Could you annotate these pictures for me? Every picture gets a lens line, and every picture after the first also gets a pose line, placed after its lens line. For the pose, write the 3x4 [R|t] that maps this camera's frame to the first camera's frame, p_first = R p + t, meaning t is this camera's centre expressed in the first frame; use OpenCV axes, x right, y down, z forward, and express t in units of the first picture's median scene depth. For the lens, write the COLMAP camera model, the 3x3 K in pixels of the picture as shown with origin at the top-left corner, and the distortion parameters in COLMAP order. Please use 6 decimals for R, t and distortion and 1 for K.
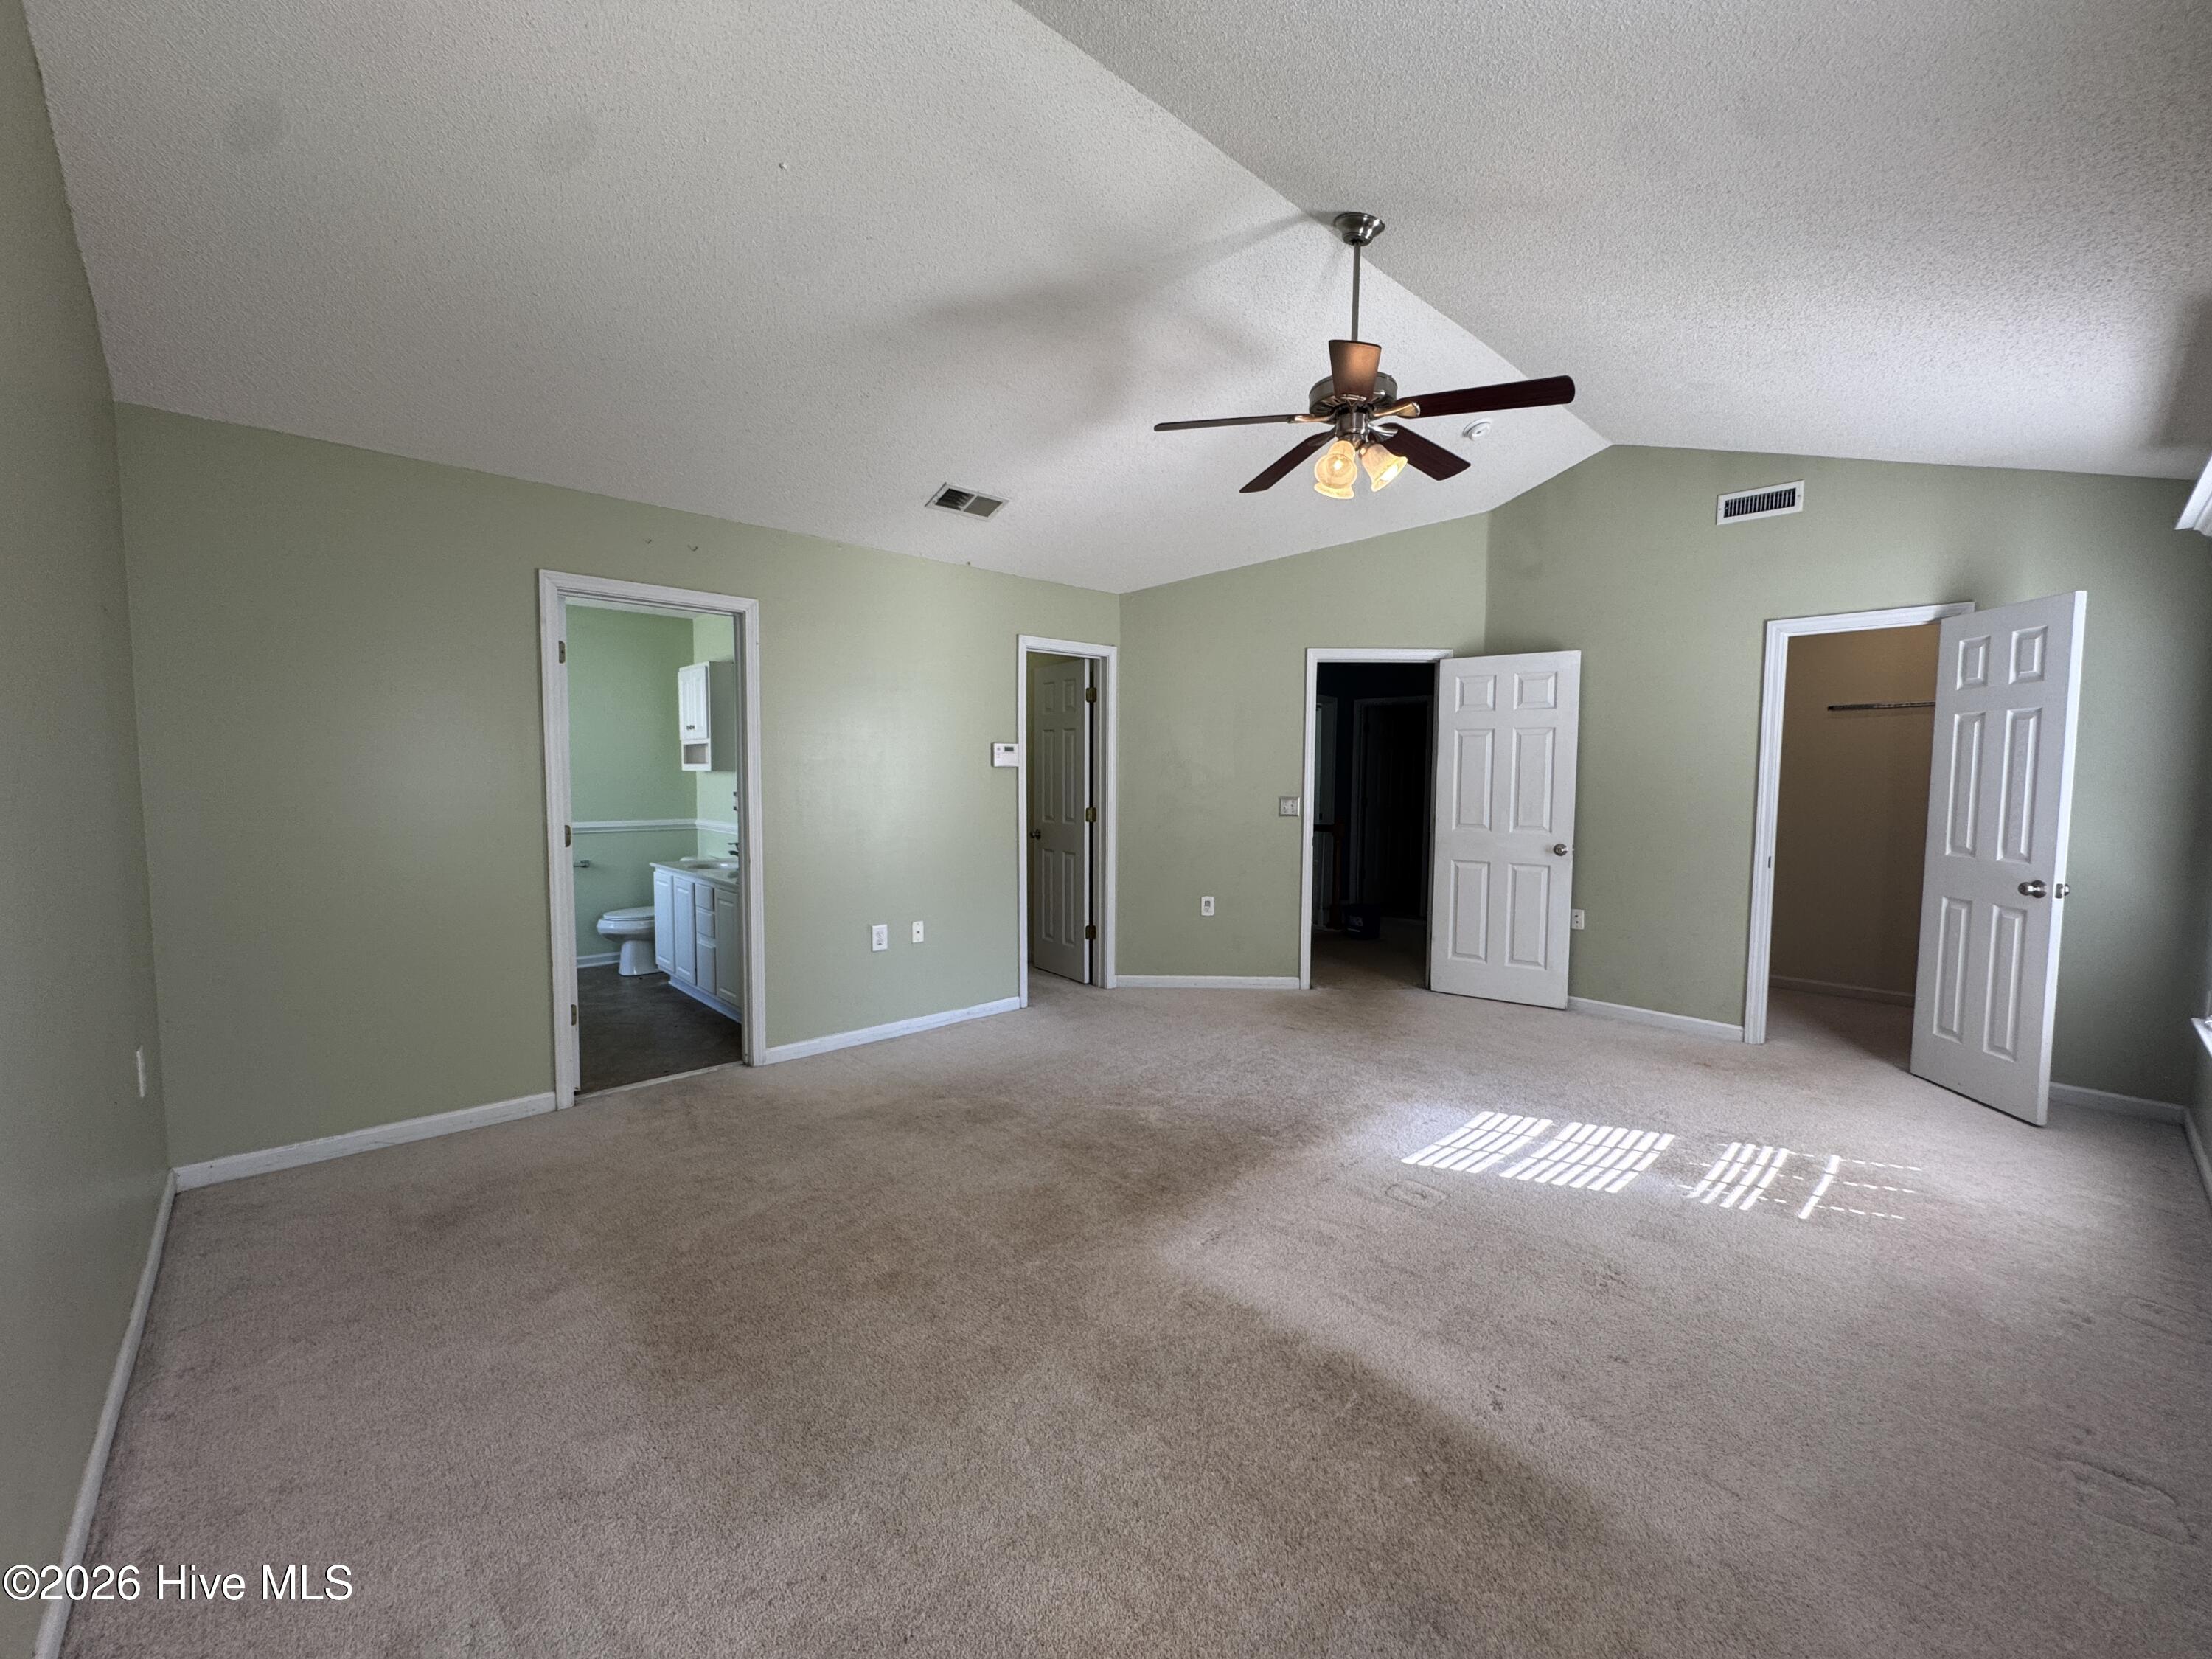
lens RADIAL K [[886.7, 0, 1096.9], [0, 886.7, 826.5], [0, 0, 1]] dist [-0.001584, 0.000212]
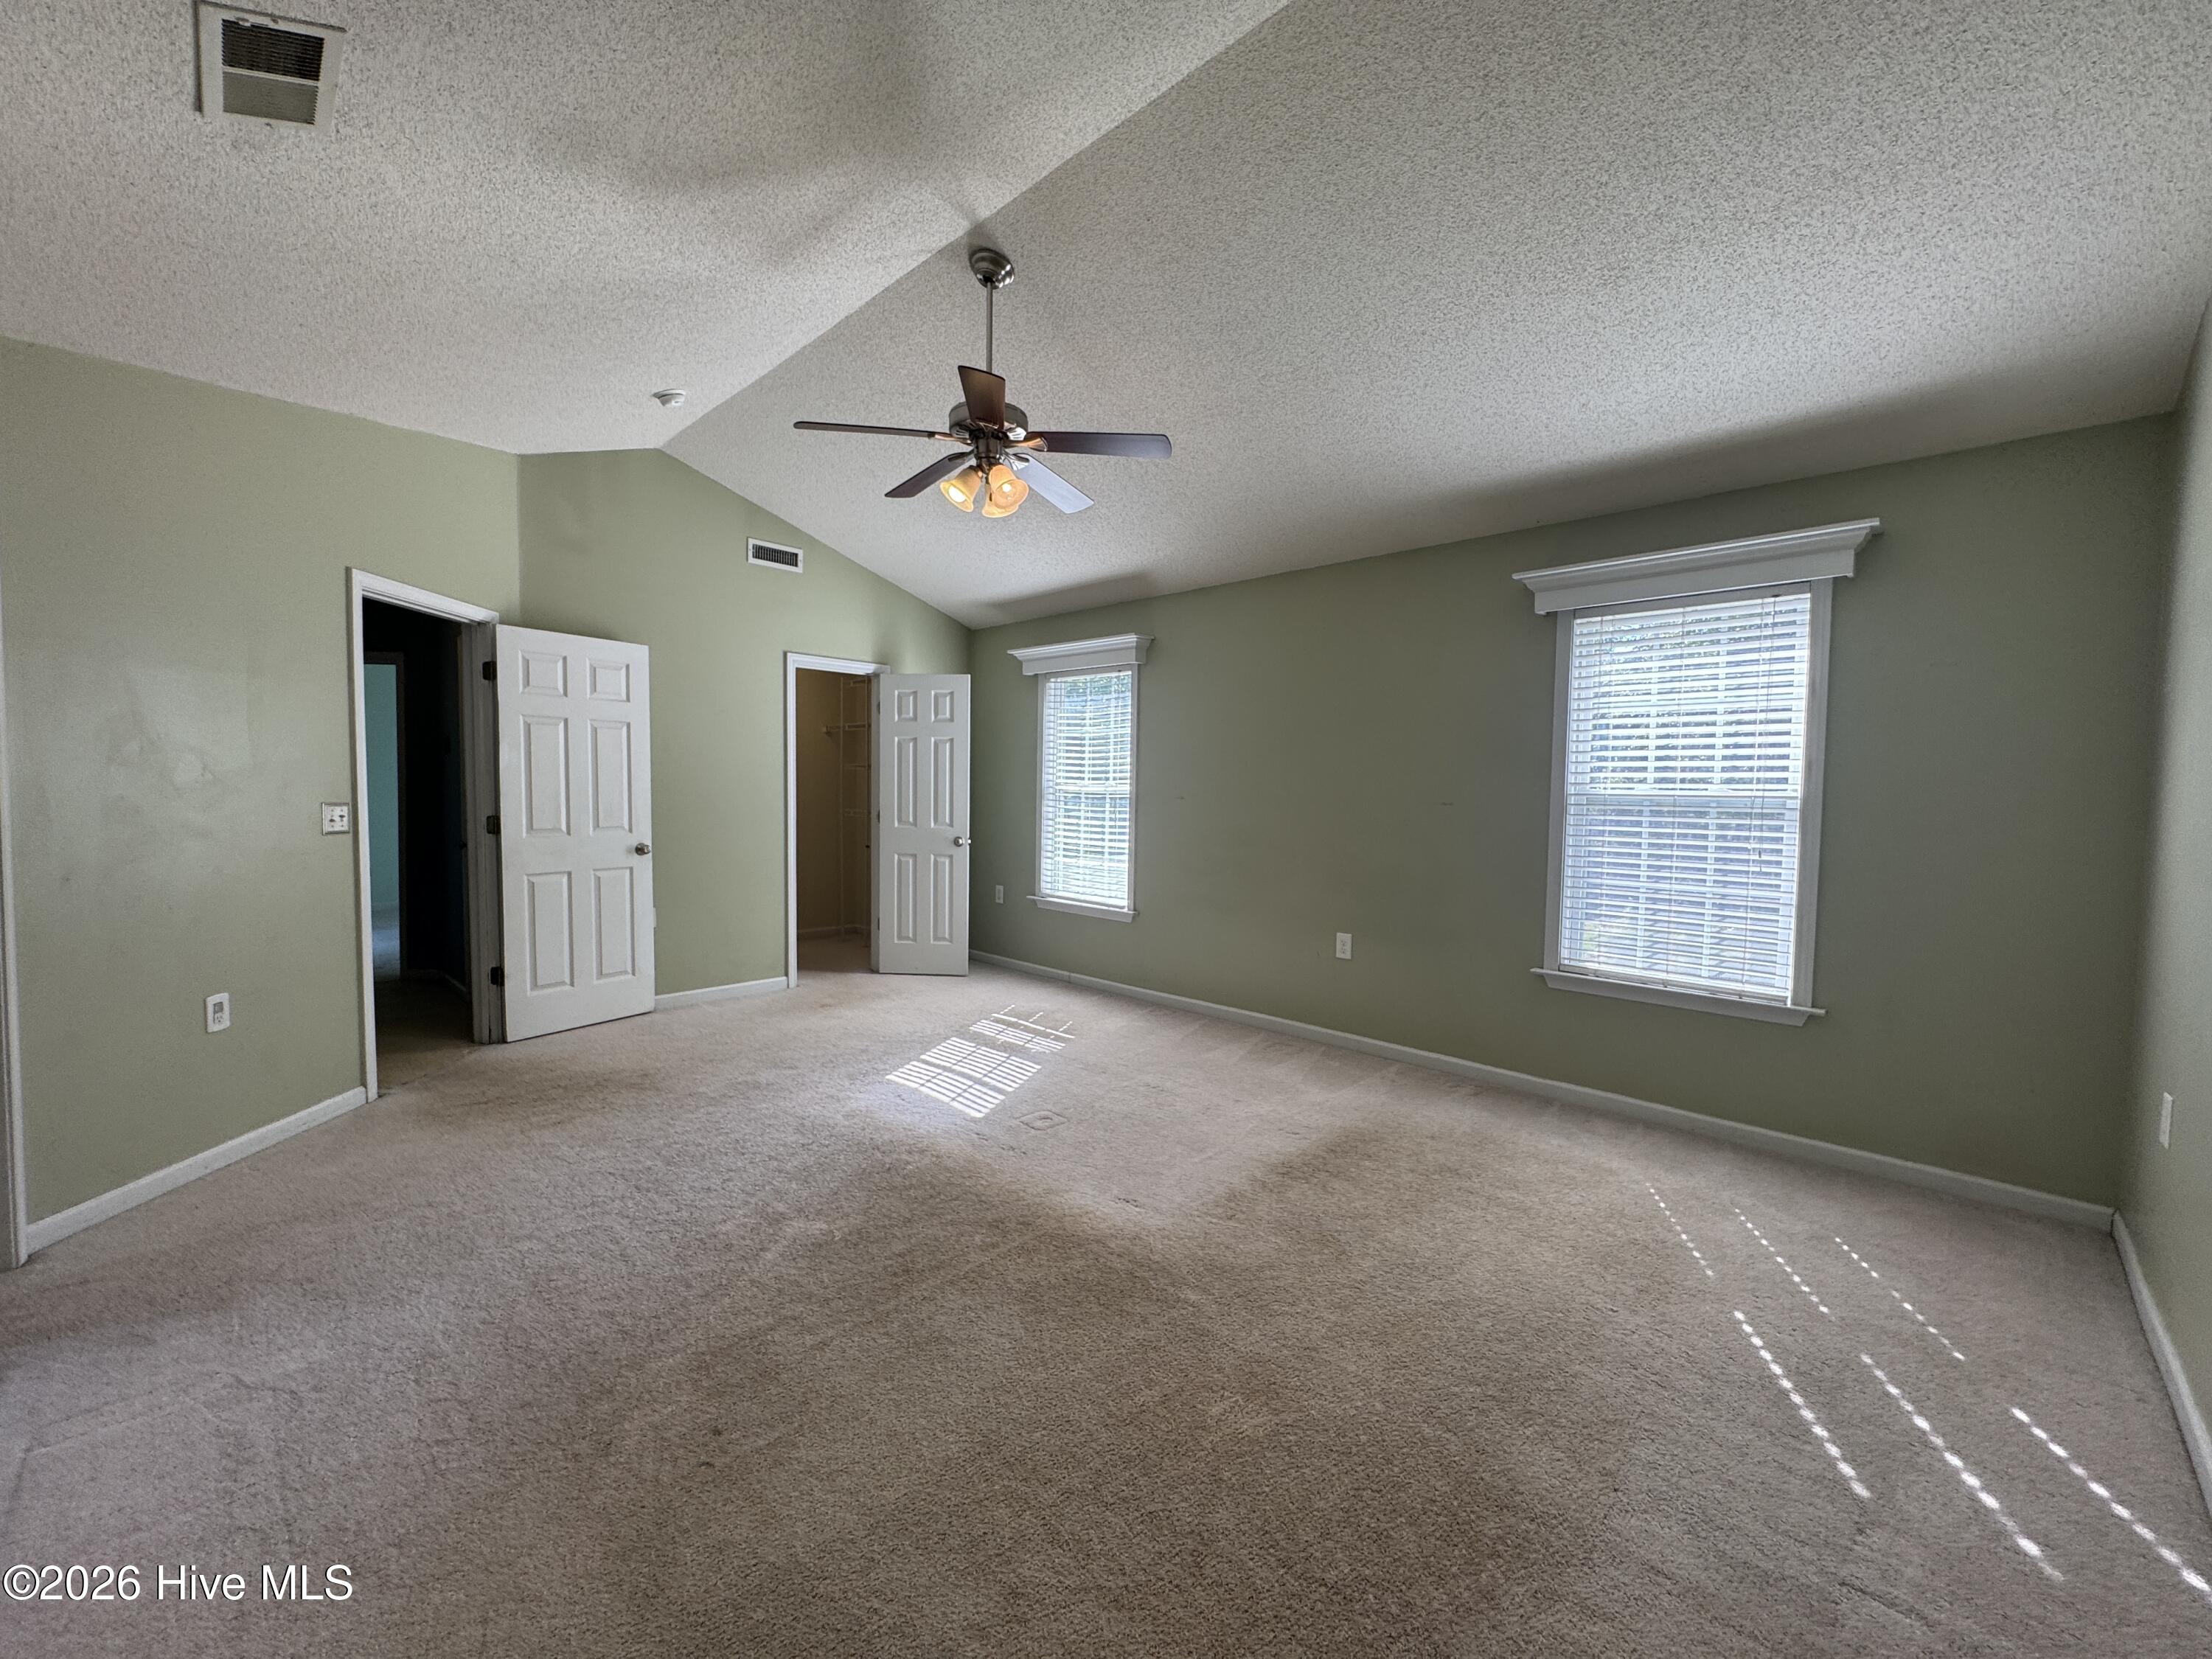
lens RADIAL K [[886.7, 0, 1112.2], [0, 886.7, 829.3], [0, 0, 1]] dist [-0.001584, 0.000212]
pose [[-0.065238, -0.056503, 0.996269, -0.626714], [0.045319, 0.997198, 0.059523, -0.039308], [-0.996840, 0.049033, -0.062495, 0.717119]]
